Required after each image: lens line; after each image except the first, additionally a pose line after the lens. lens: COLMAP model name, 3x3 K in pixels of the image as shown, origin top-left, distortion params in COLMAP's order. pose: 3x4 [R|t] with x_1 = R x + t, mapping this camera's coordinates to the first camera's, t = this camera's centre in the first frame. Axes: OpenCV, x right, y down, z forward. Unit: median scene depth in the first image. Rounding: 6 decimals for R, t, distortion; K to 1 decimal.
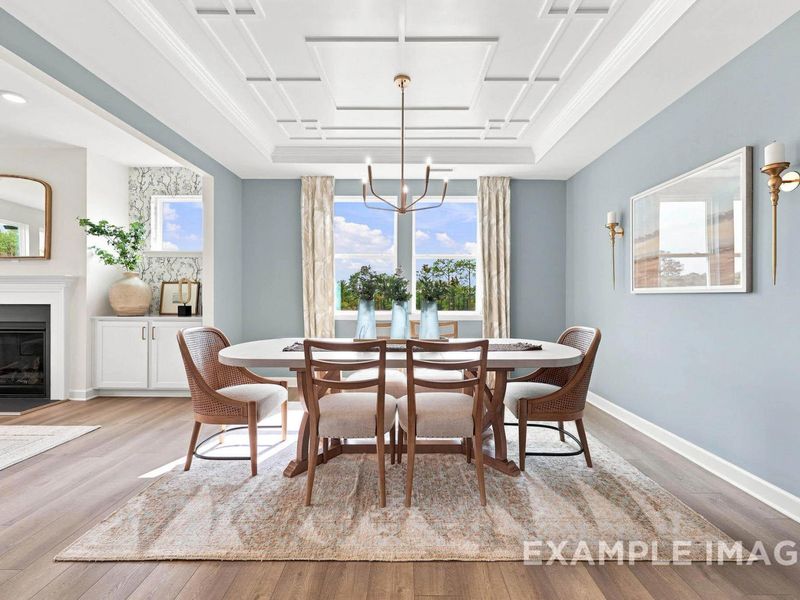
lens RADIAL K [[408.6, 0, 354.4], [0, 408.6, 289.6], [0, 0, 1]] dist [0.038374, 0.000244]
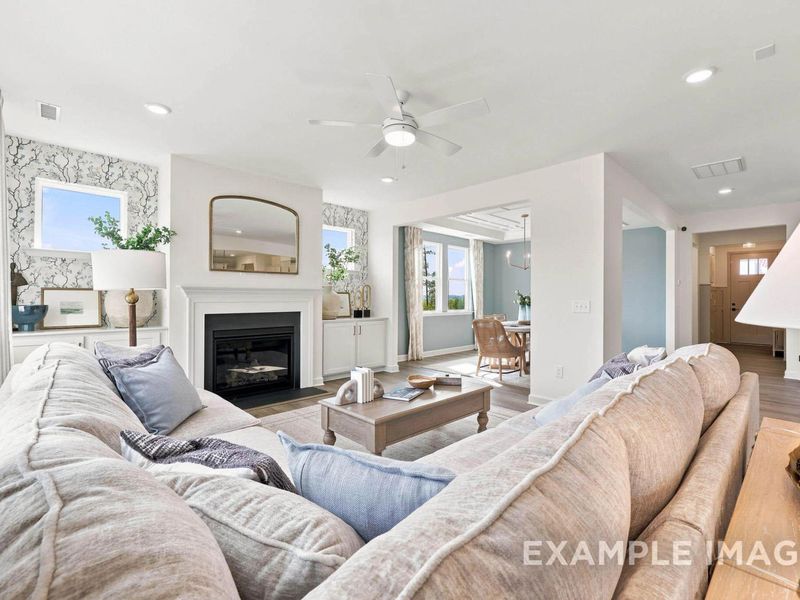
lens RADIAL K [[367.7, 0, 400.0], [0, 367.7, 300.0], [0, 0, 1]] dist [0.000224, 0.000134]
pose [[0.709265, -0.007168, 0.704905, -1.242822], [-0.005979, 0.999851, 0.016184, -0.017081], [-0.704916, -0.015694, 0.709117, 0.027171]]
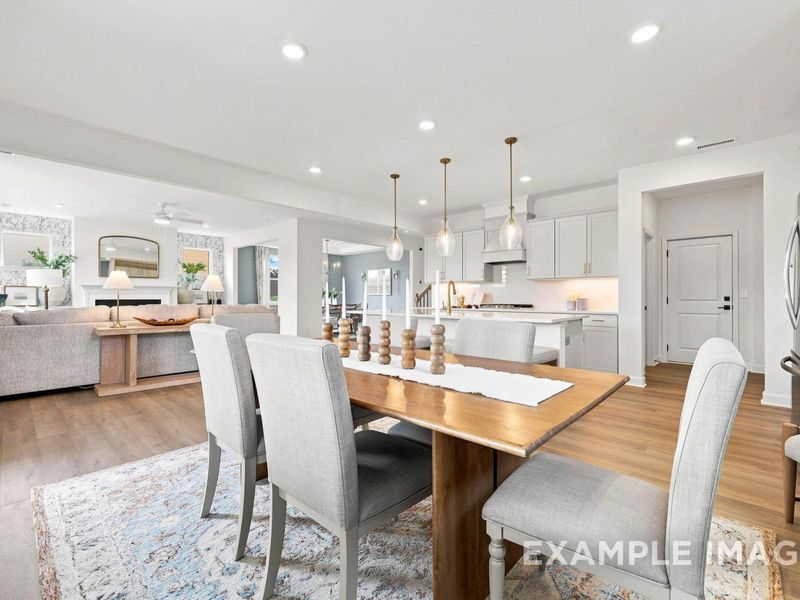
lens RADIAL K [[367.7, 0, 400.0], [0, 367.7, 300.0], [0, 0, 1]] dist [0.000224, 0.000134]
pose [[0.671181, -0.008115, 0.741249, -1.262109], [-0.006290, 0.999842, 0.016642, -0.001300], [-0.741267, -0.015832, 0.671023, -1.147465]]
